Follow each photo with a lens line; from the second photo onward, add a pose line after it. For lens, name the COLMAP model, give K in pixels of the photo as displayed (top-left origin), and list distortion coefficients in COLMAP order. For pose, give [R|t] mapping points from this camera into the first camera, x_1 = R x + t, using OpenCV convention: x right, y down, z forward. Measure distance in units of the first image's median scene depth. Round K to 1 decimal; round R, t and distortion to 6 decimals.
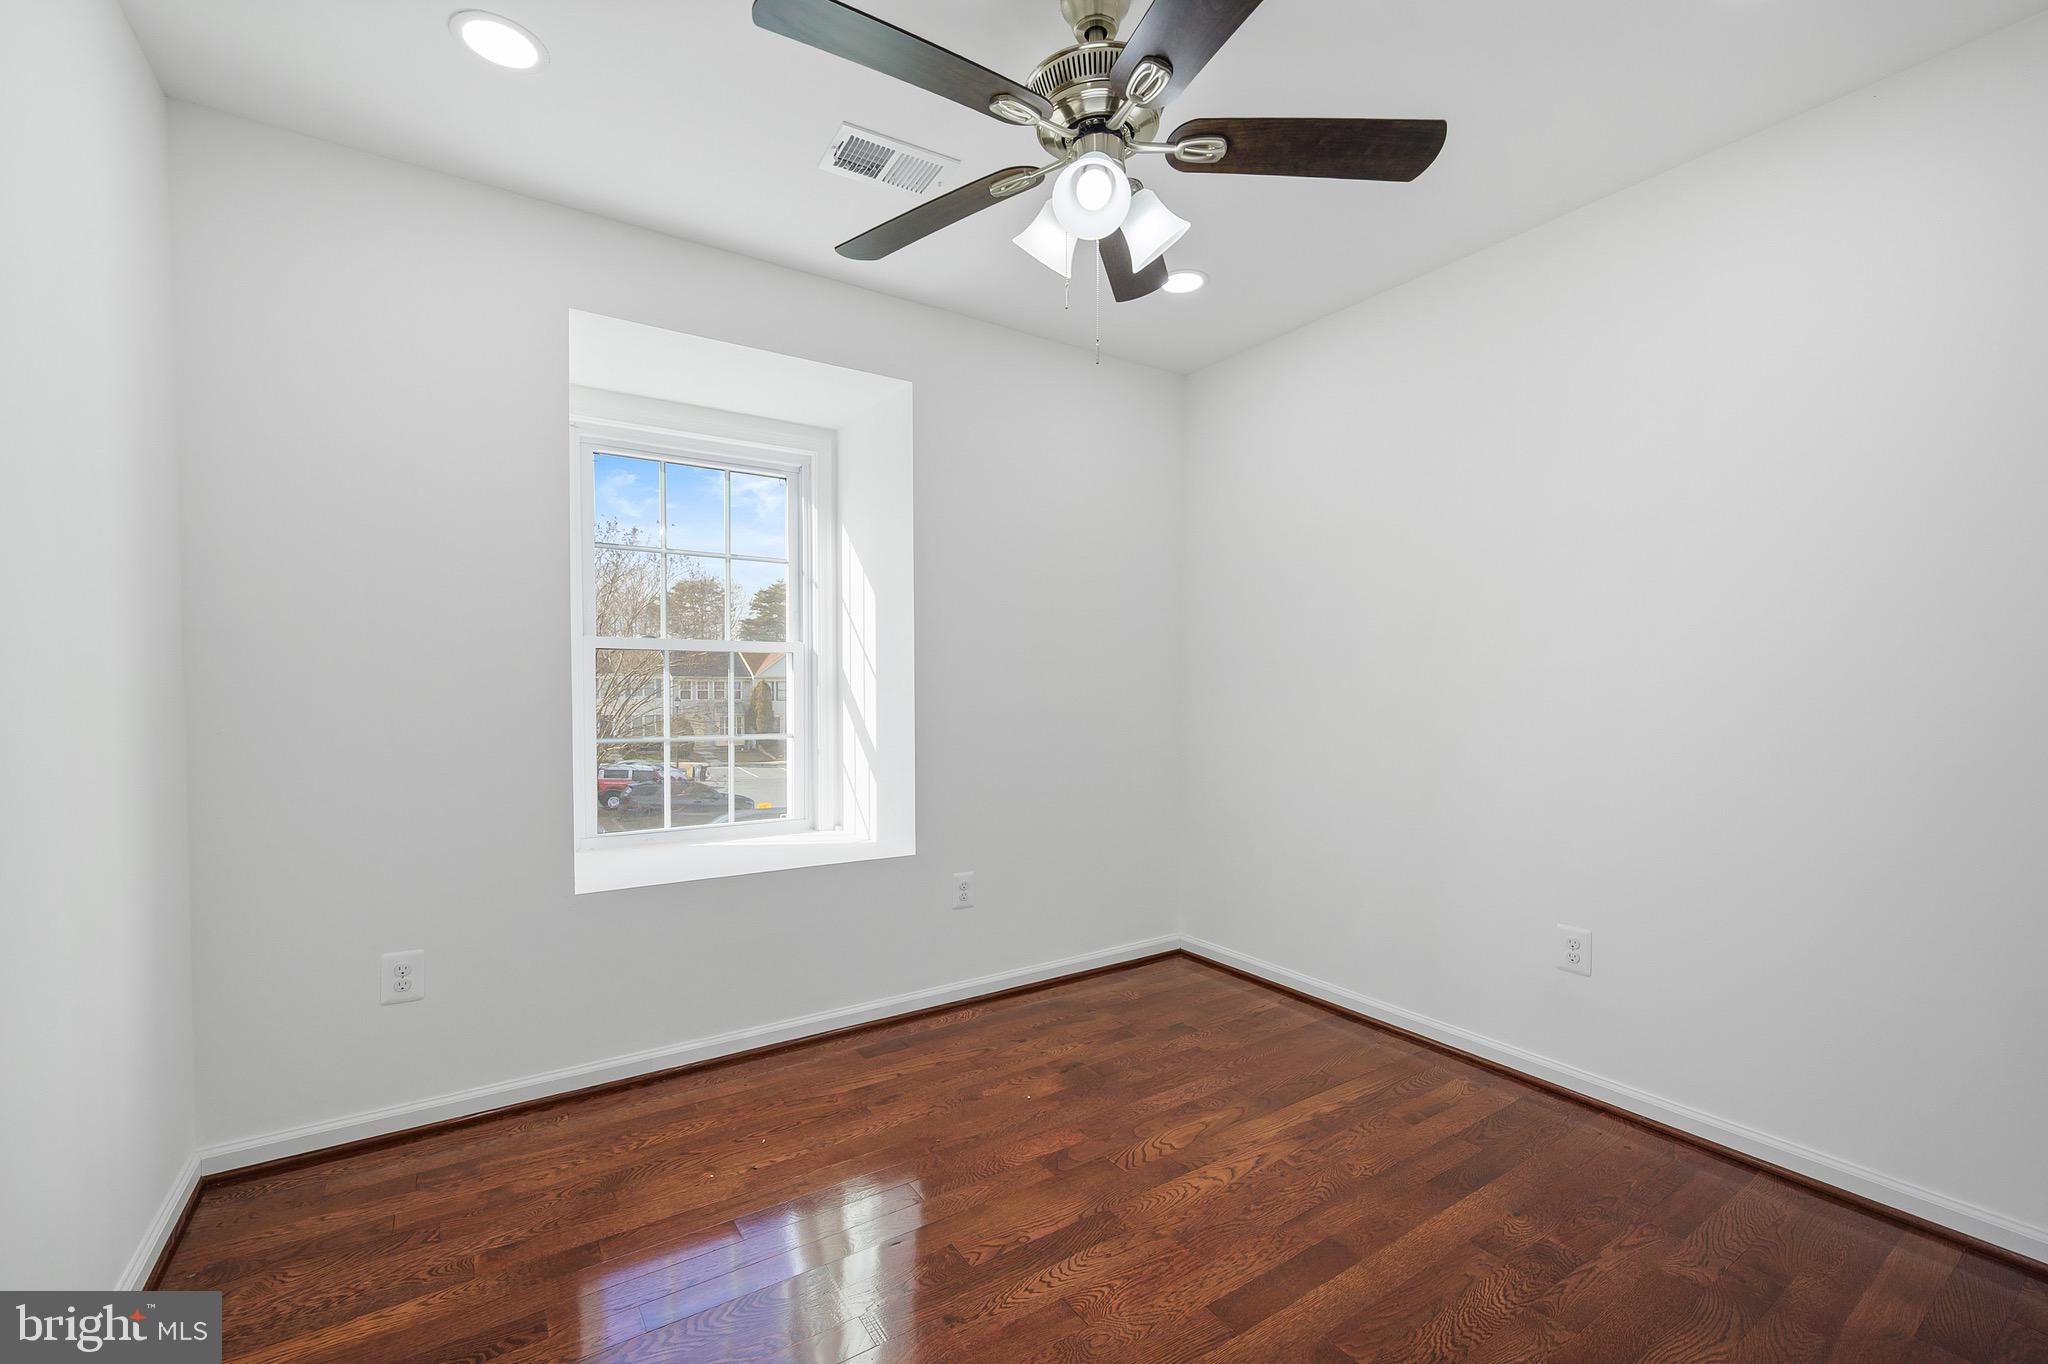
lens RADIAL K [[854.3, 0, 1006.9], [0, 854.3, 681.5], [0, 0, 1]] dist [0.000036, 0.000500]
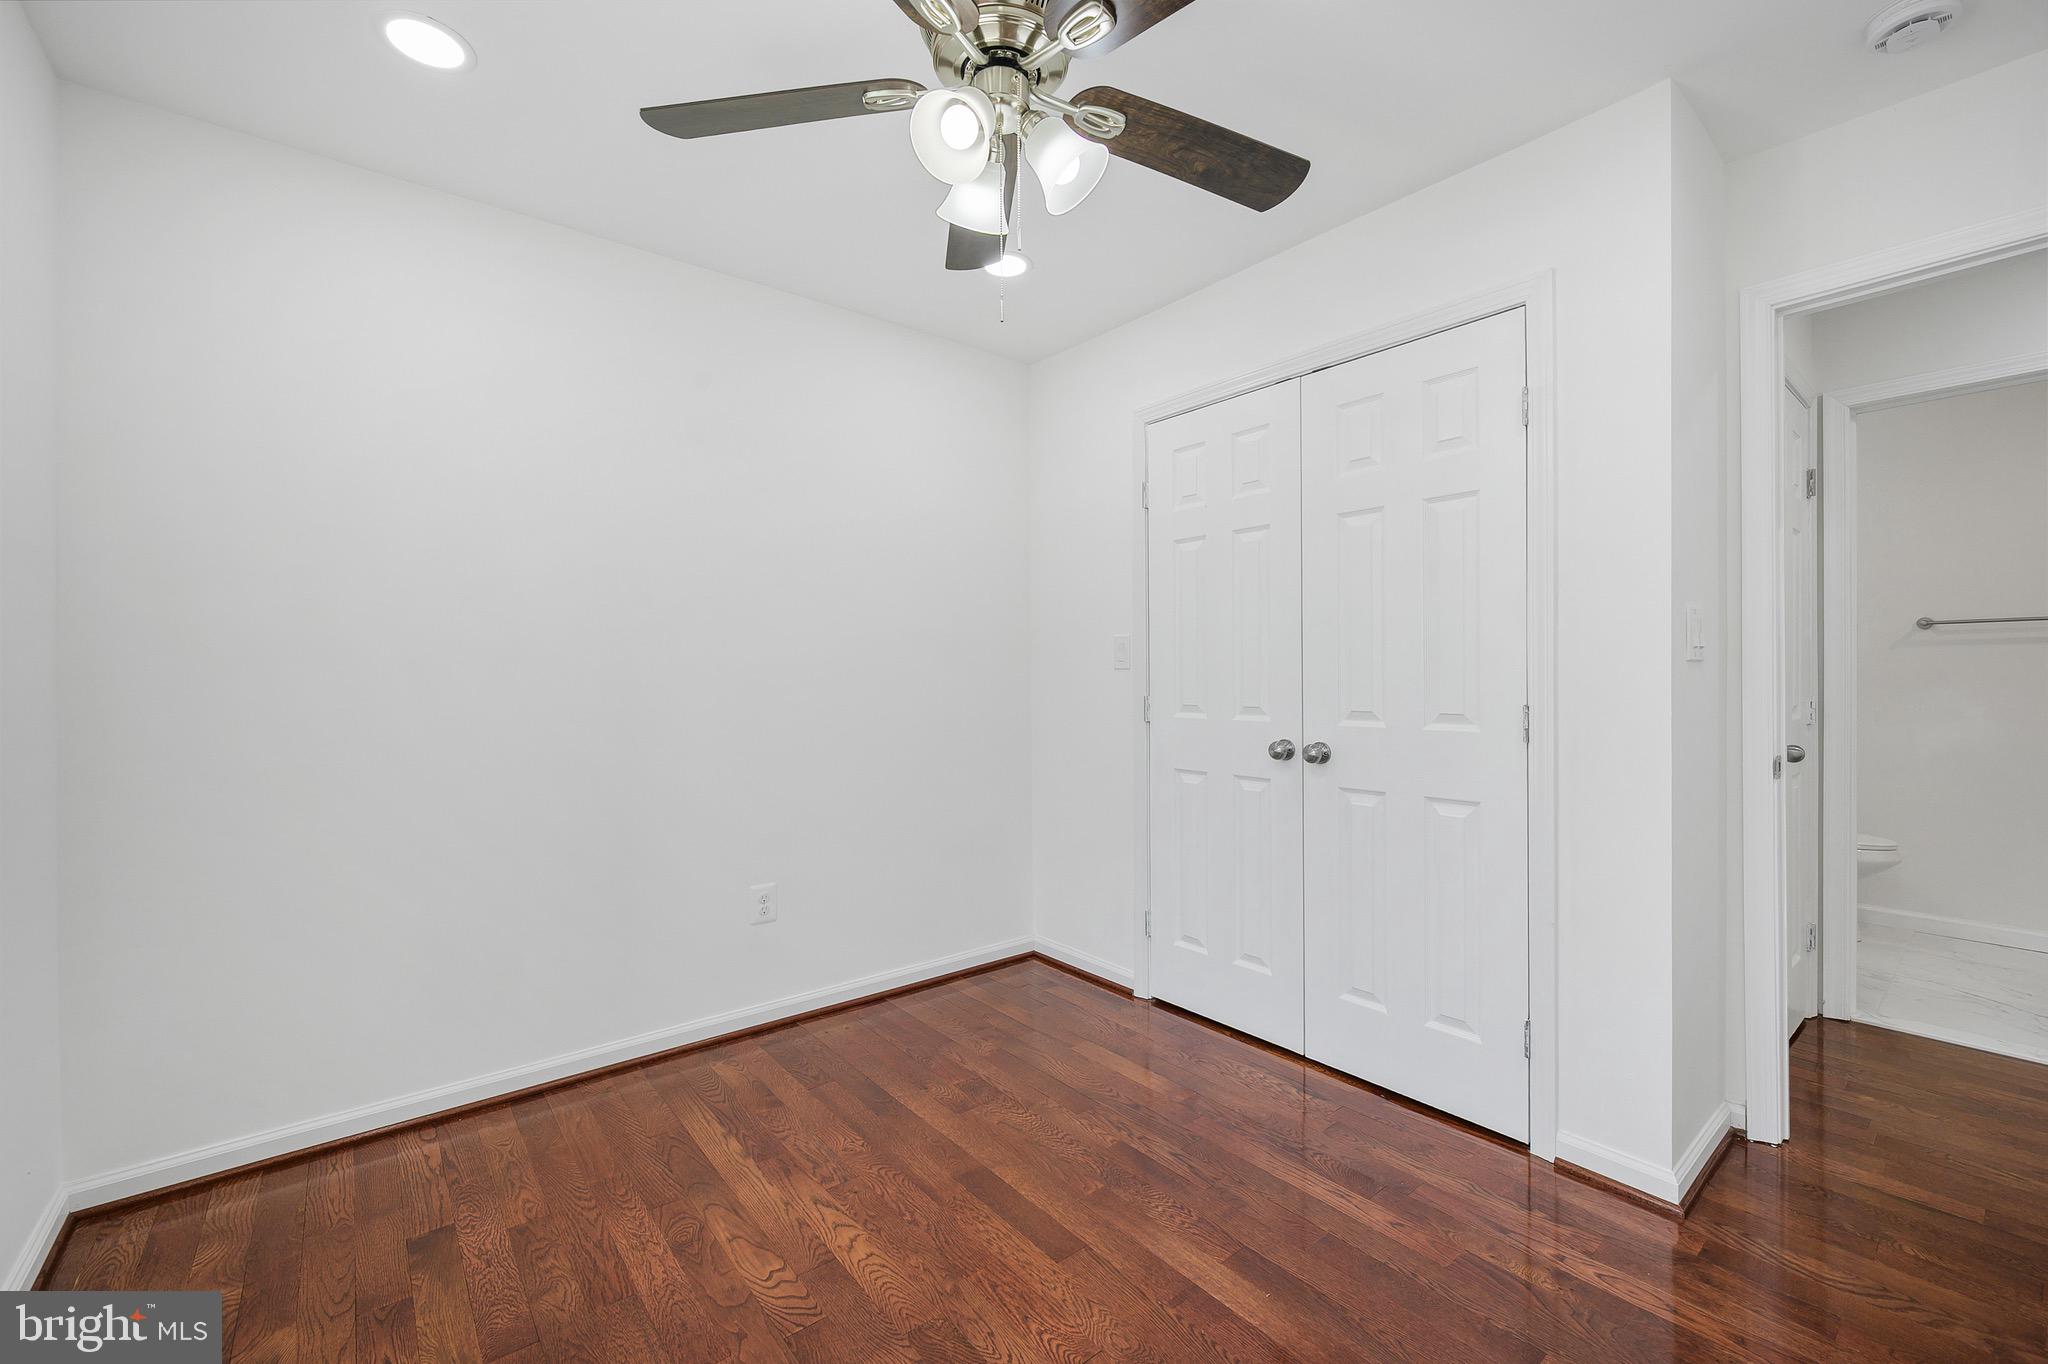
lens RADIAL K [[837.2, 0, 1024.0], [0, 837.2, 682.0], [0, 0, 1]] dist [-0.001896, 0.002489]
pose [[-0.104455, -0.004844, 0.994518, -0.567466], [0.003162, 0.999981, 0.005203, -0.002217], [-0.994525, 0.003688, -0.104438, 0.811075]]
